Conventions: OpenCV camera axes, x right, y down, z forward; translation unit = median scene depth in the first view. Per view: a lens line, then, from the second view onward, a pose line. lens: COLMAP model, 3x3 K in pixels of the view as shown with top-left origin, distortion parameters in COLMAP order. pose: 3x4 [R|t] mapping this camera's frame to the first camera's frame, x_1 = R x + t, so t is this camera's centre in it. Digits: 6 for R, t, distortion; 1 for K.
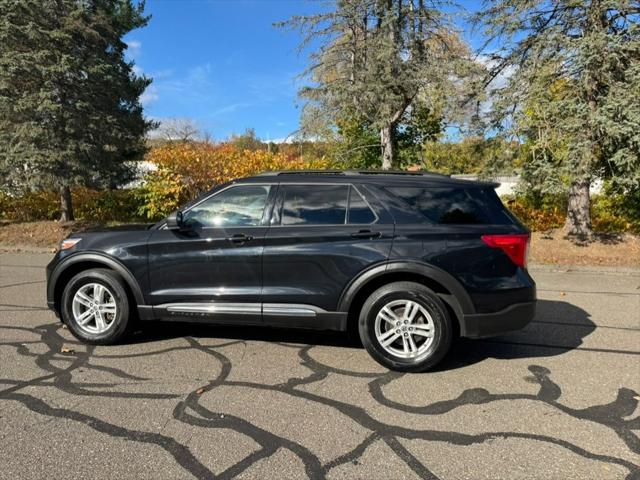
lens RADIAL K [[451.6, 0, 316.5], [0, 451.6, 240.8], [0, 0, 1]] dist [0.041309, -0.049607]
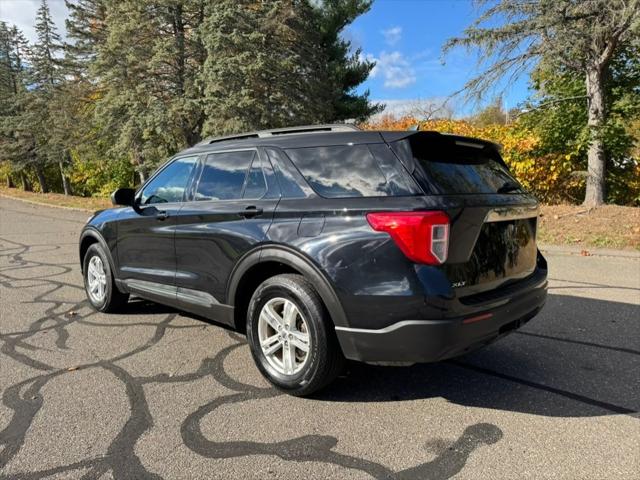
lens RADIAL K [[451.6, 0, 316.5], [0, 451.6, 240.8], [0, 0, 1]] dist [0.041309, -0.049607]
pose [[0.854161, 0.032803, -0.518973, 0.627706], [-0.009679, 0.998838, 0.047204, -0.001061], [0.519919, -0.035296, 0.853486, 0.385682]]
